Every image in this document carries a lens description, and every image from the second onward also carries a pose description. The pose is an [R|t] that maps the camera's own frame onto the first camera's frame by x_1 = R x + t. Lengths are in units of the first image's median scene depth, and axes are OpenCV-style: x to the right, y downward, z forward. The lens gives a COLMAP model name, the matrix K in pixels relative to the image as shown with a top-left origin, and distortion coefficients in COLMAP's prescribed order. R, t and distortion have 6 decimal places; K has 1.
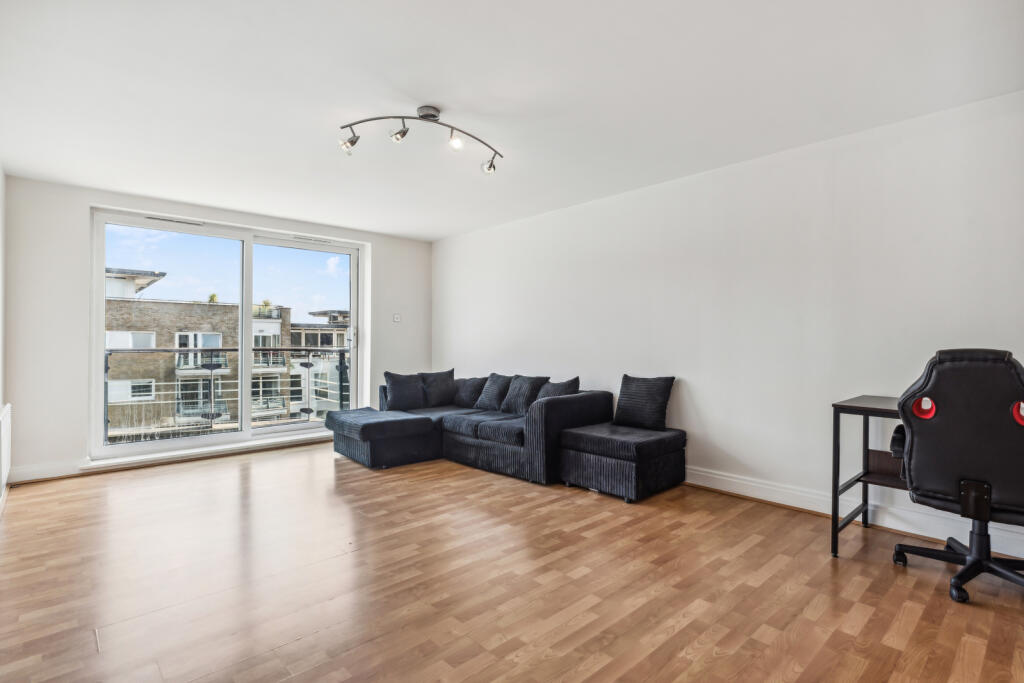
lens RADIAL K [[503.6, 0, 513.8], [0, 503.6, 334.7], [0, 0, 1]] dist [0.000566, 0.000057]
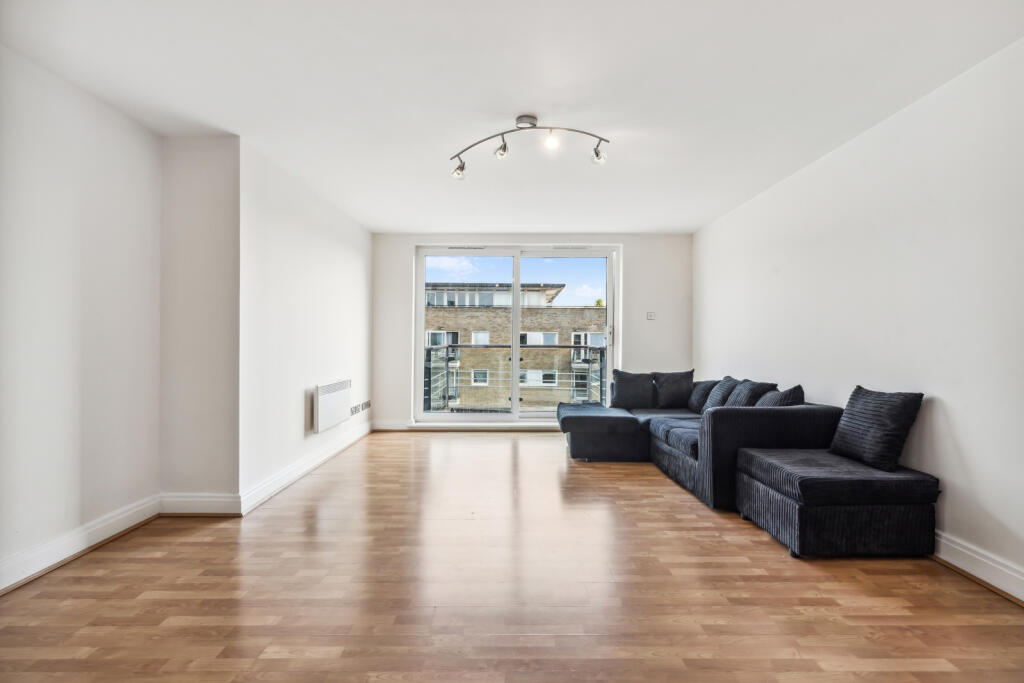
lens RADIAL K [[497.9, 0, 511.9], [0, 497.9, 337.1], [0, 0, 1]] dist [-0.000463, 0.000109]
pose [[0.731336, -0.003065, -0.682010, 0.346867], [0.008294, 0.999956, 0.004399, 0.002503], [0.681967, -0.008874, 0.731329, 0.147400]]
